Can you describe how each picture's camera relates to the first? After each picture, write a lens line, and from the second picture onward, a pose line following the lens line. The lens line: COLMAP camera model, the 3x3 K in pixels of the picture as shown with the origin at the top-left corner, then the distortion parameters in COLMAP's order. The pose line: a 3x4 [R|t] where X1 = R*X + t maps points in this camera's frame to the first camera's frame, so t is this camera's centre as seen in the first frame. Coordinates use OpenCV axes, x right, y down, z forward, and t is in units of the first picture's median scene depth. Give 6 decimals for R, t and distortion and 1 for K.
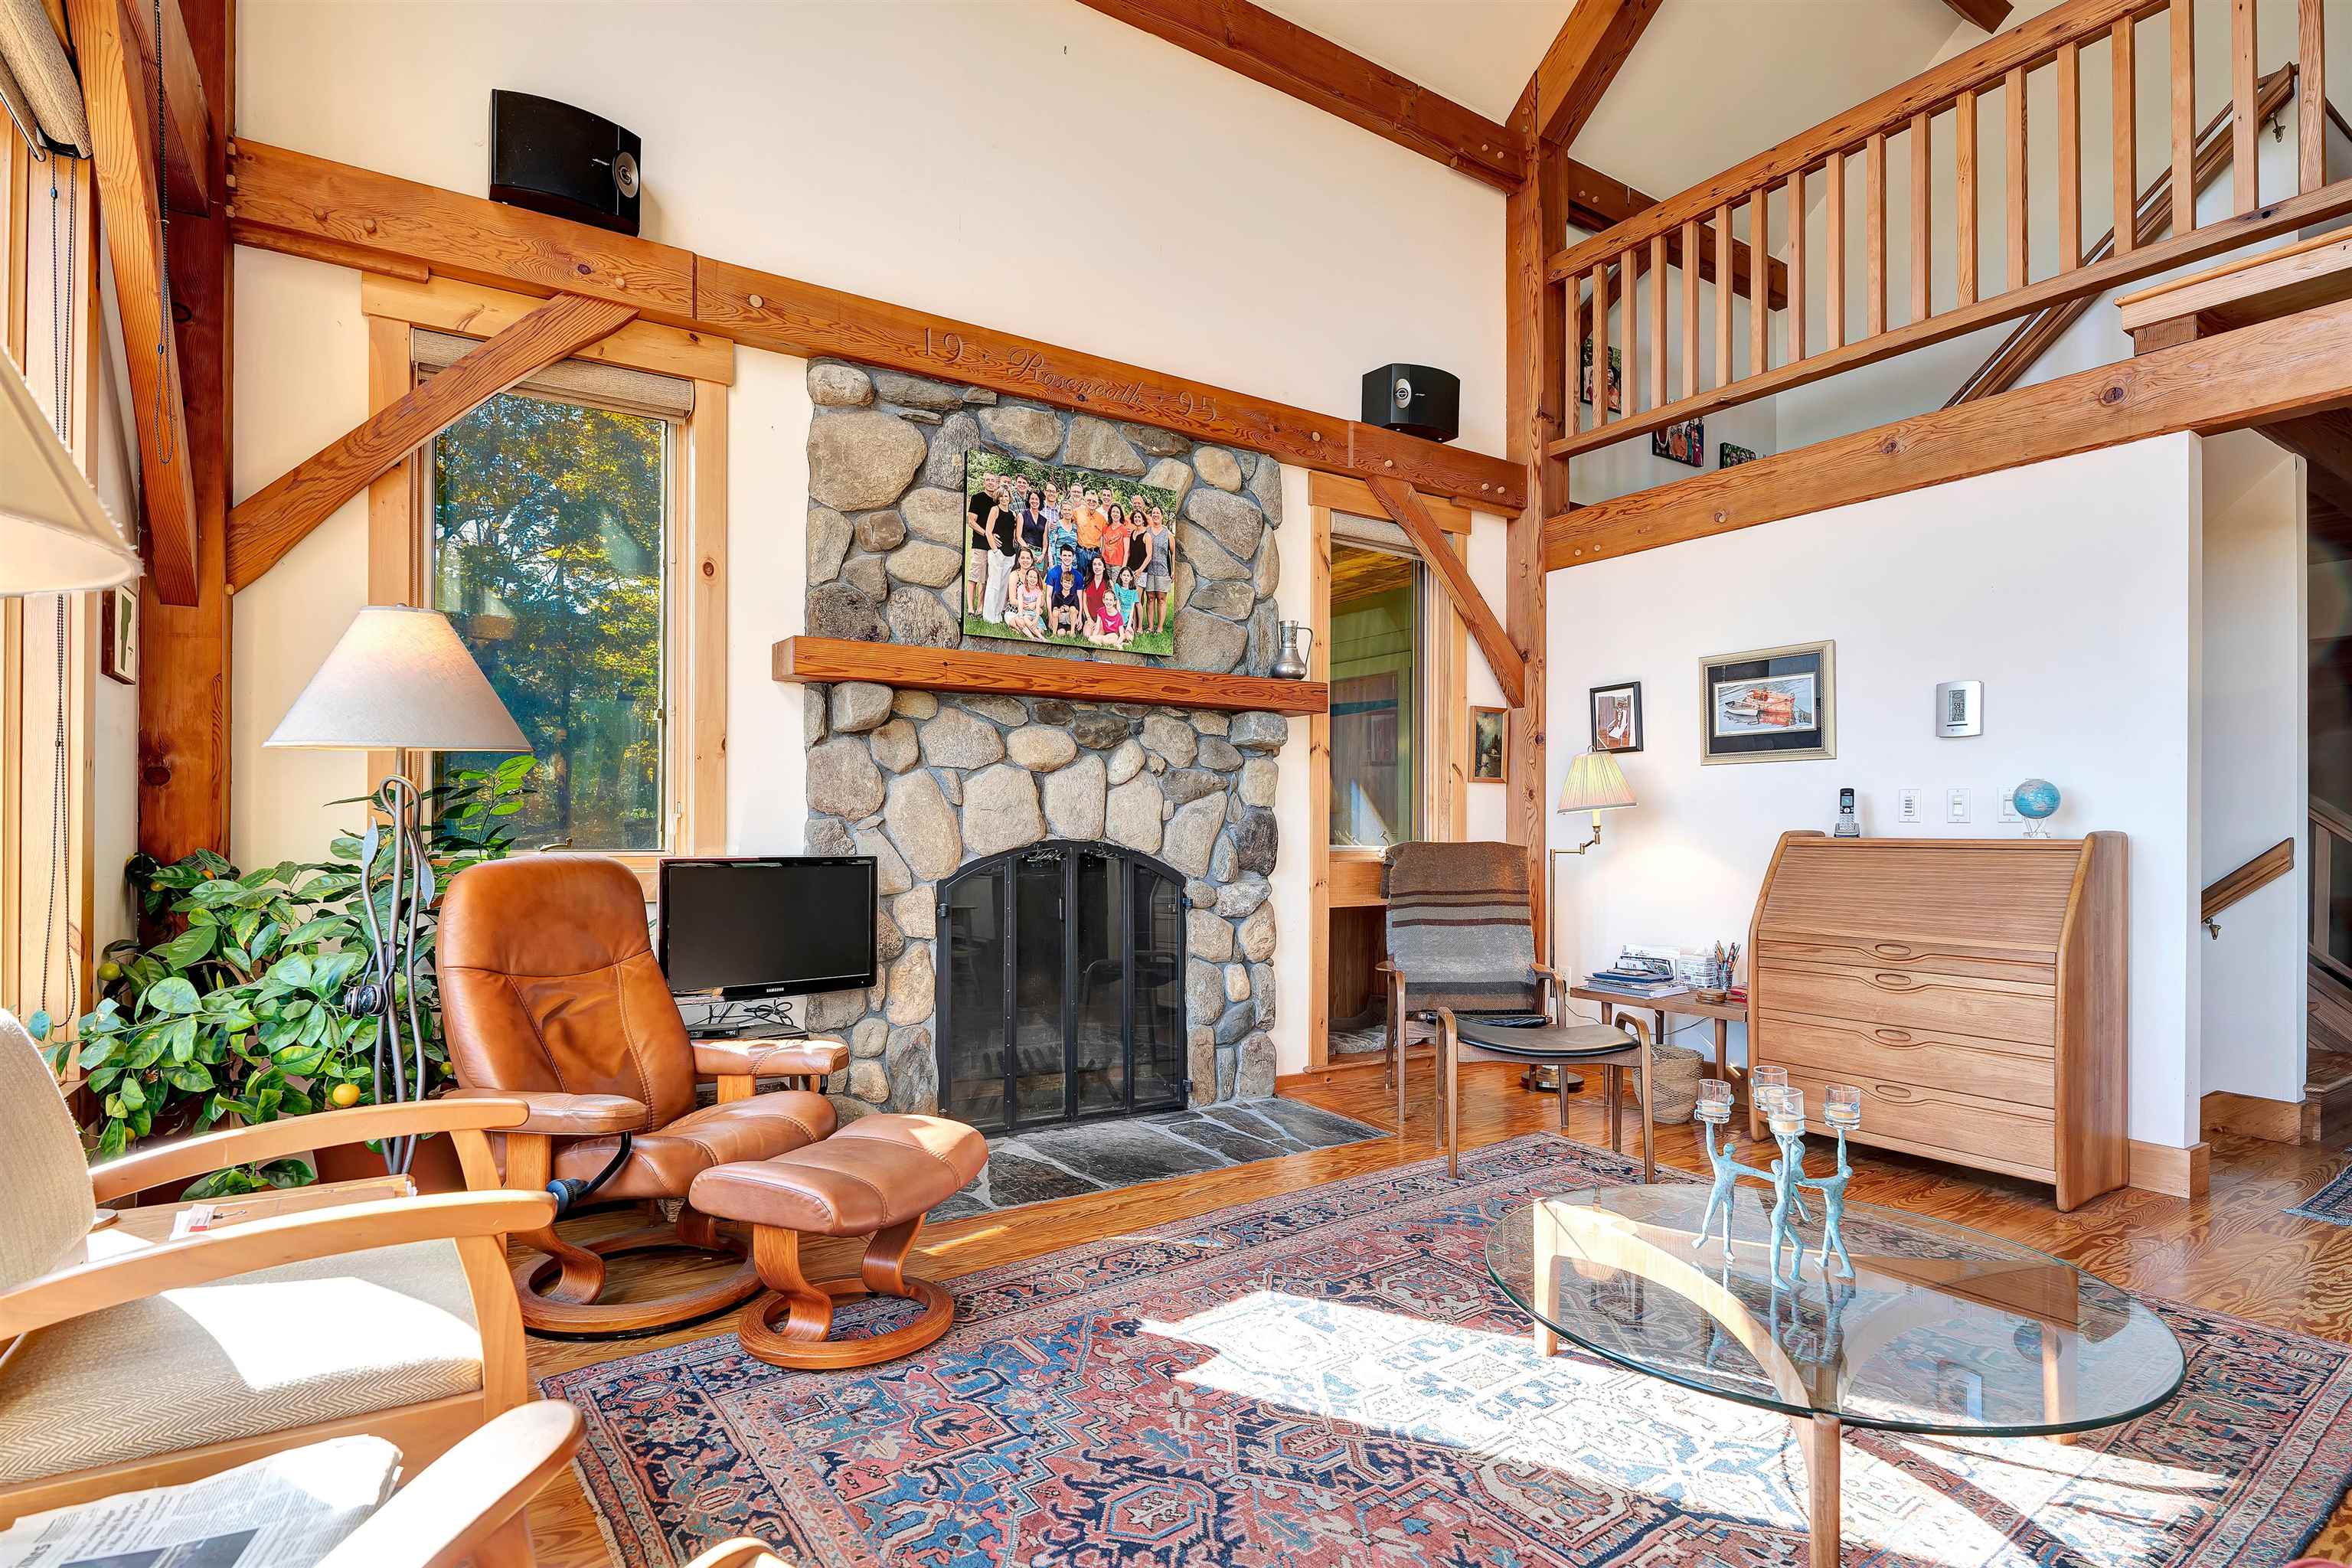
lens RADIAL K [[1160.7, 0, 1211.7], [0, 1160.7, 815.5], [0, 0, 1]] dist [-0.001231, 0.000338]
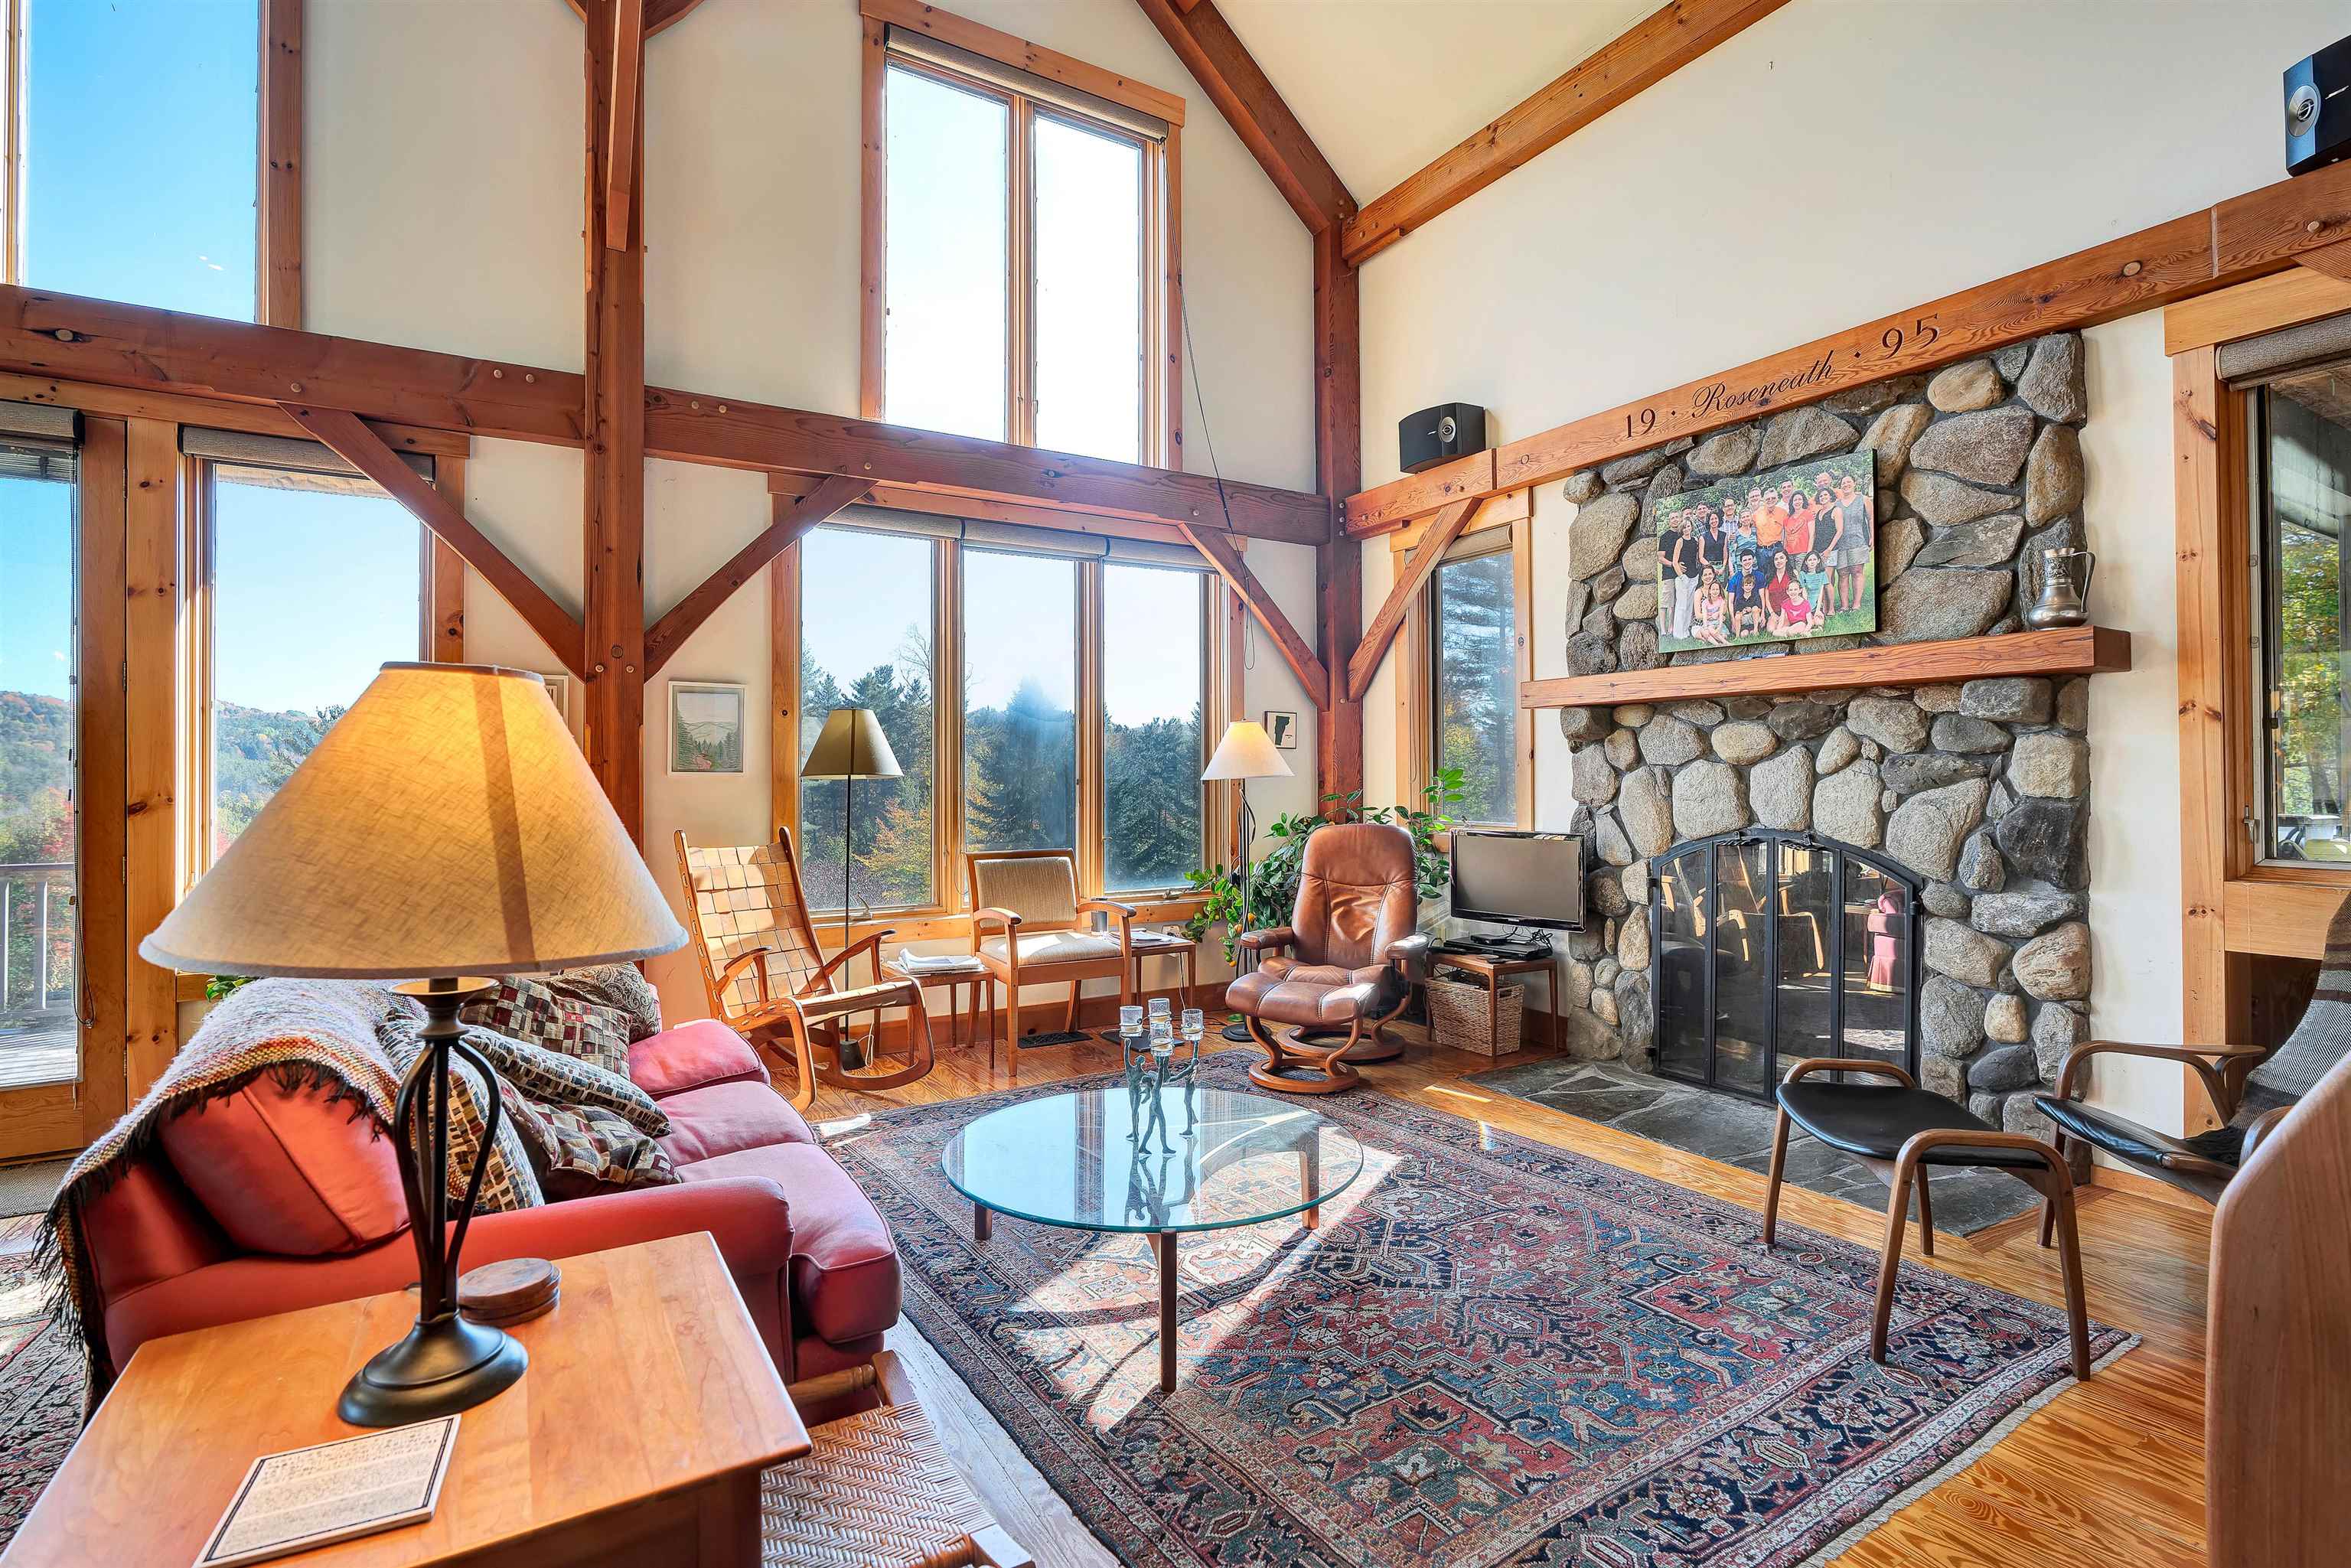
lens RADIAL K [[1086.0, 0, 1174.2], [0, 1086.0, 777.8], [0, 0, 1]] dist [-0.003435, -0.000274]
pose [[-0.036361, -0.006279, -0.999319, 0.880713], [0.007947, 0.999947, -0.006573, -0.023511], [0.999307, -0.008181, -0.036309, 0.514867]]
